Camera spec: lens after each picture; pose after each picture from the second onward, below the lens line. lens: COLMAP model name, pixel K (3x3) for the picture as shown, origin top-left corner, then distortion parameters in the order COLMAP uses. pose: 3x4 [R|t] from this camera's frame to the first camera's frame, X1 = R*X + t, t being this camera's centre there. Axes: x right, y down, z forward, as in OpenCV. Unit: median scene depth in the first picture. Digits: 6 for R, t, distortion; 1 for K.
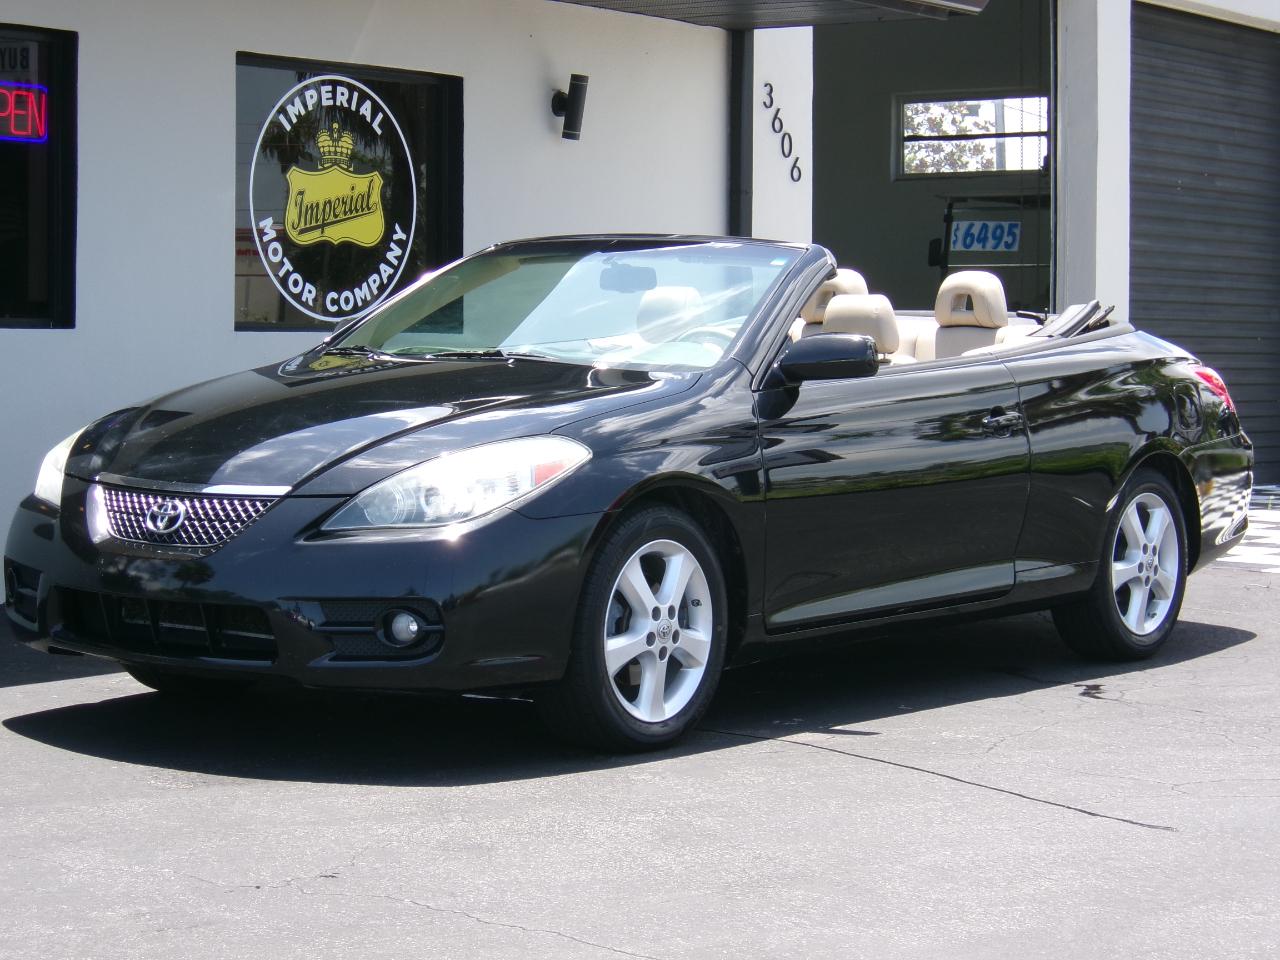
lens RADIAL K [[3039.1, 0, 640.6], [0, 3039.1, 483.5], [0, 0, 1]] dist [-0.110015, -0.831801]
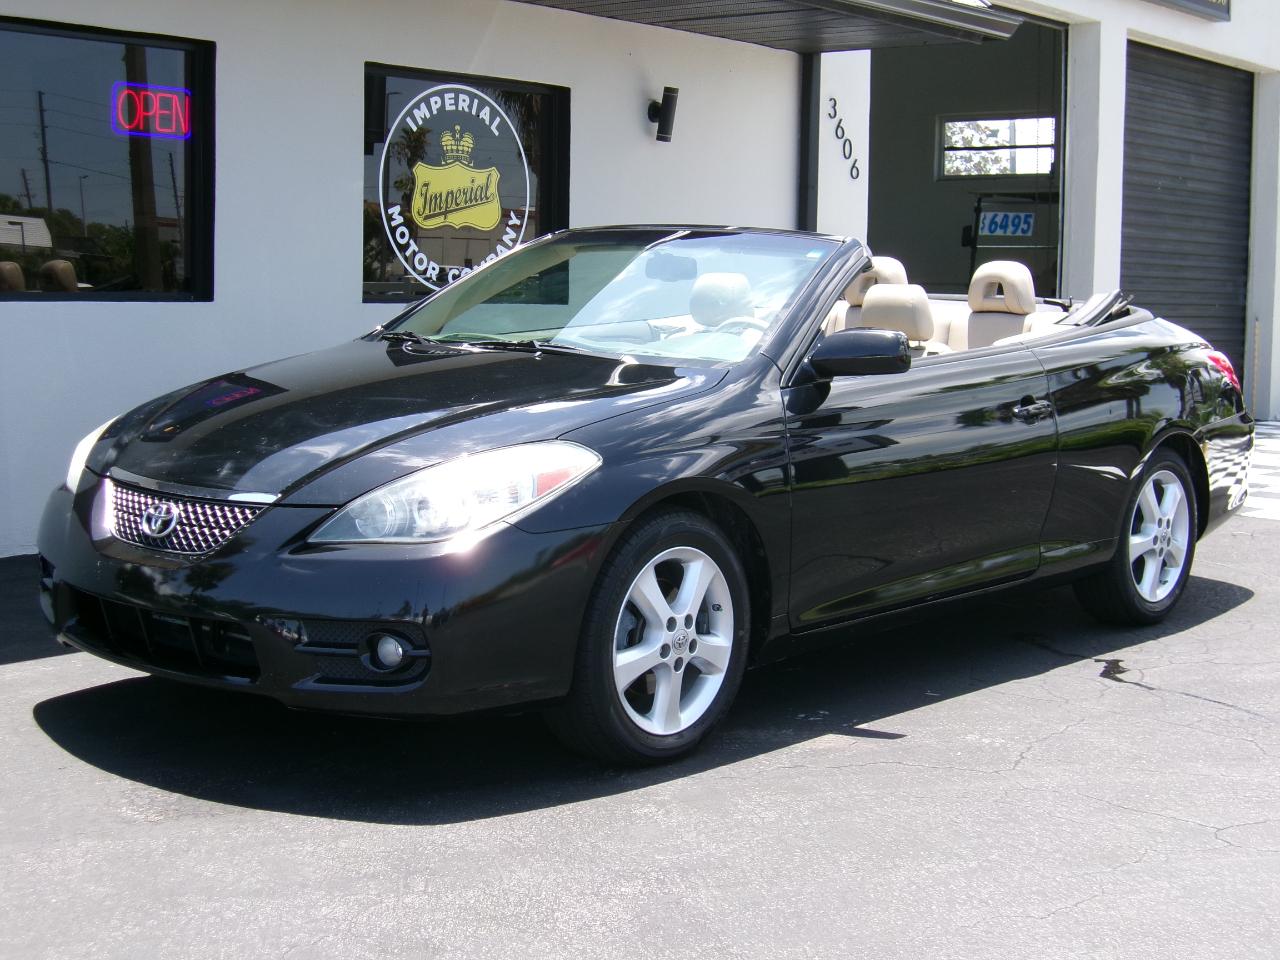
lens RADIAL K [[1973.9, 0, 637.2], [0, 1973.9, 482.8], [0, 0, 1]] dist [-0.105416, -0.077023]
pose [[0.997683, 0.016502, -0.066004, 0.021616], [-0.012994, 0.998498, 0.053231, -0.021725], [0.066784, -0.052250, 0.996398, 0.235597]]
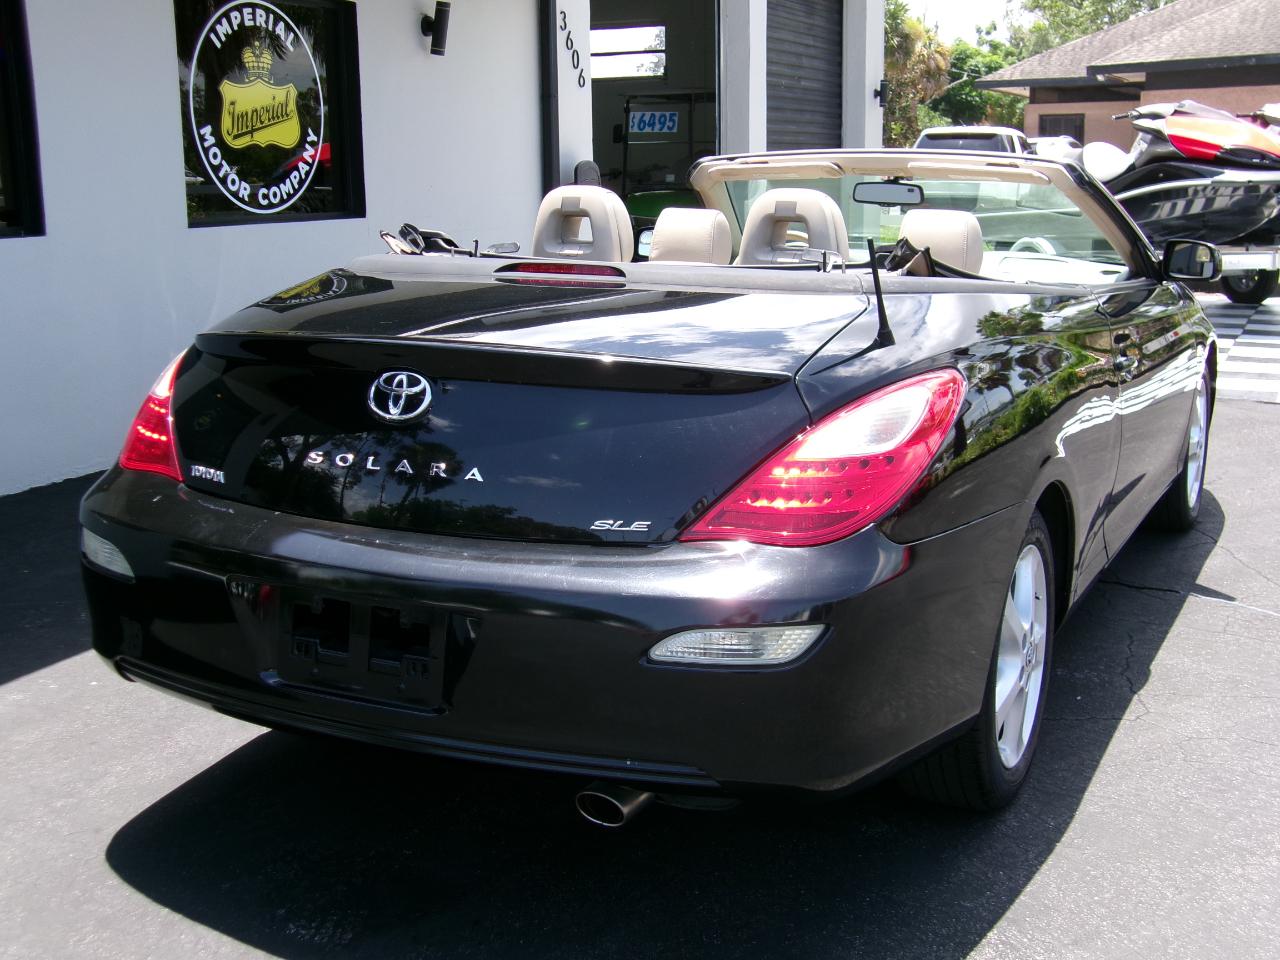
lens RADIAL K [[1572.8, 0, 640.7], [0, 1572.8, 481.5], [0, 0, 1]] dist [-0.019936, 0.043294]
pose [[0.978614, -0.058742, 0.197141, -0.084844], [0.028539, 0.987863, 0.152682, -0.039378], [-0.203717, -0.143791, 0.968413, 0.358430]]
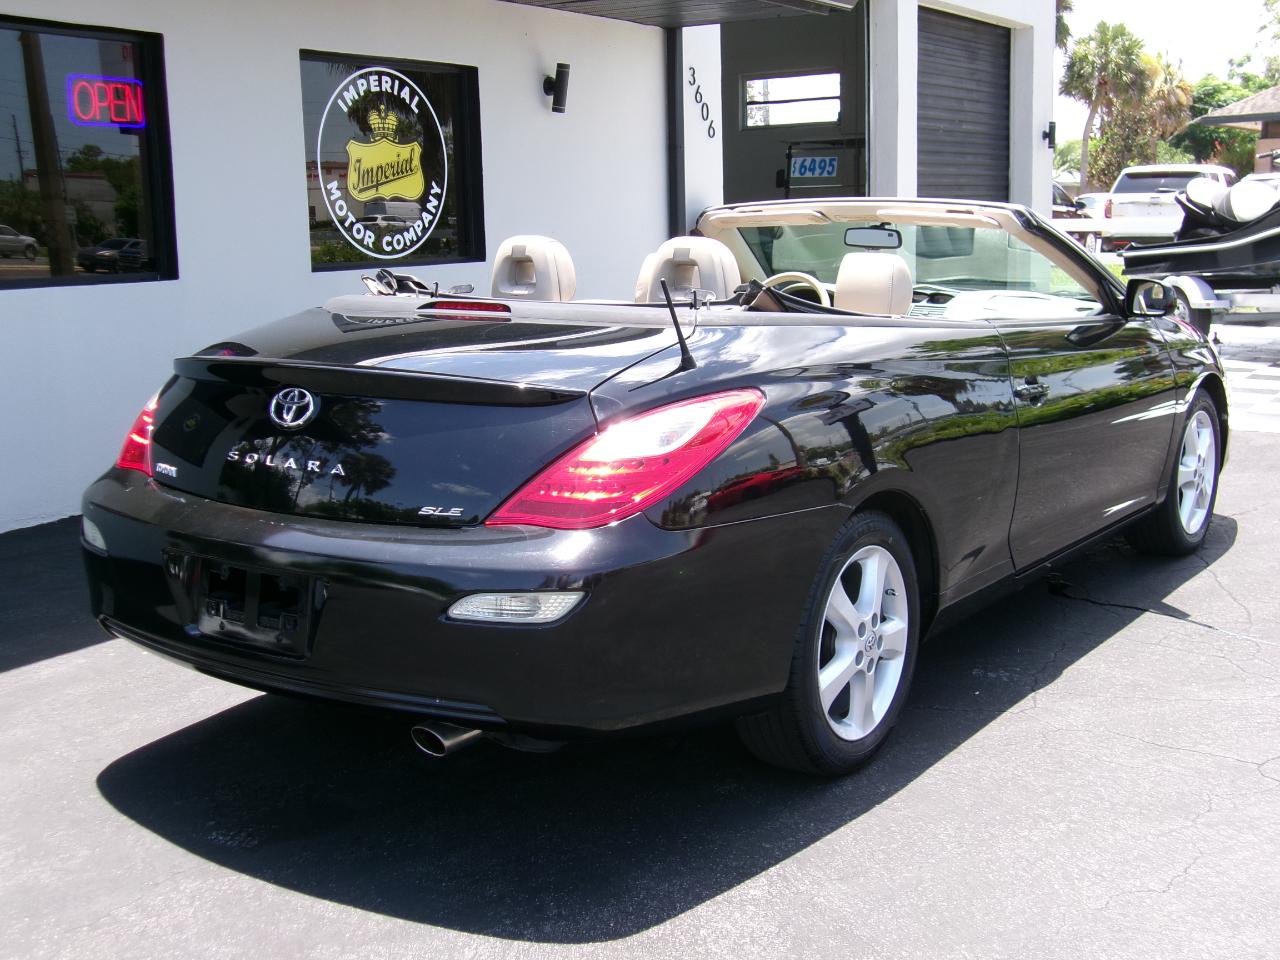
lens RADIAL K [[1569.0, 0, 639.9], [0, 1569.0, 486.6], [0, 0, 1]] dist [-0.001570, -0.036866]
pose [[0.998158, -0.038965, 0.046499, -0.027767], [0.032829, 0.991470, 0.126132, -0.037510], [-0.051017, -0.124373, 0.990923, 0.303911]]
